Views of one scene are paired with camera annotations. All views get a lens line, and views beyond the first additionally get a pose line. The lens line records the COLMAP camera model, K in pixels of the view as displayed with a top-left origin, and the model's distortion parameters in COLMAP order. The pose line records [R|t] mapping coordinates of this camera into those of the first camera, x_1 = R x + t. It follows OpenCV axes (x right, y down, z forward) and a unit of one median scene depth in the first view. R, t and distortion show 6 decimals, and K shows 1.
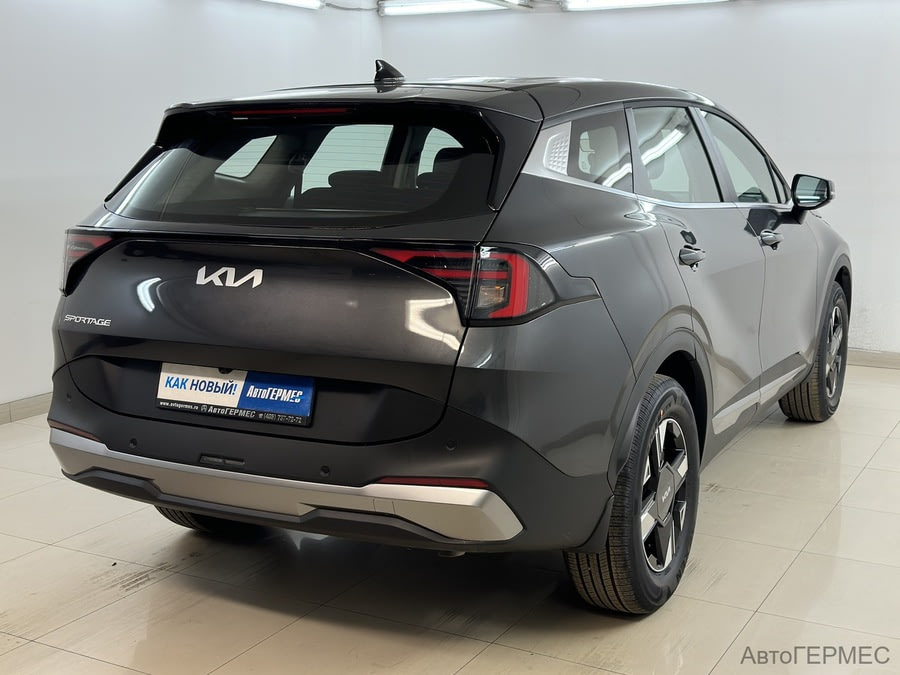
lens RADIAL K [[1178.3, 0, 450.0], [0, 1178.3, 337.5], [0, 0, 1]] dist [0.011138, -0.002303]
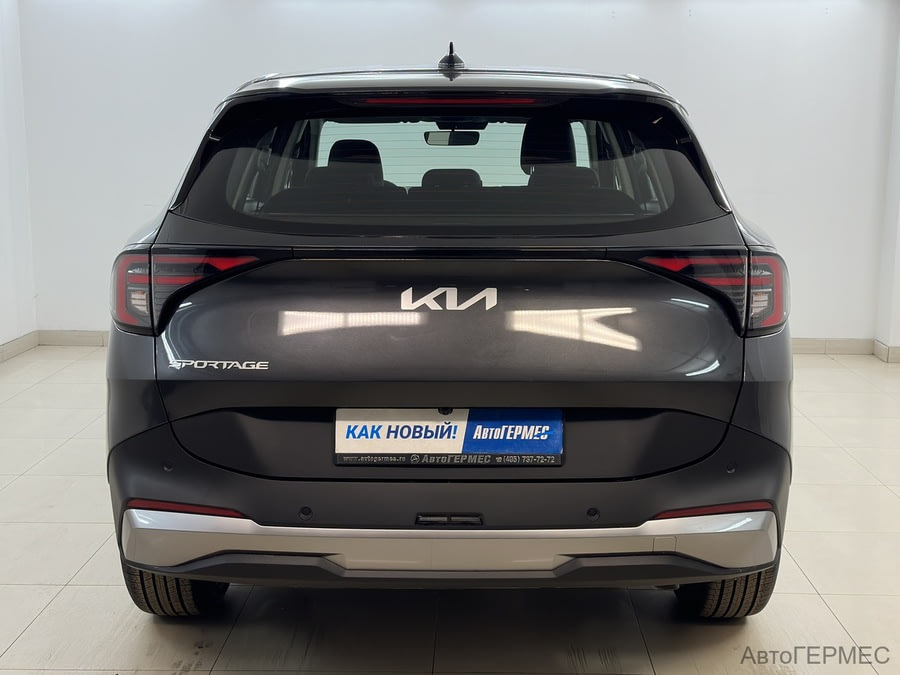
lens RADIAL K [[1182.9, 0, 450.0], [0, 1182.9, 337.5], [0, 0, 1]] dist [0.066058, 0.007771]
pose [[0.887889, -0.071053, 0.454538, -0.564524], [0.067221, 0.997435, 0.024610, -0.044215], [-0.455120, 0.008703, 0.890387, 0.249840]]
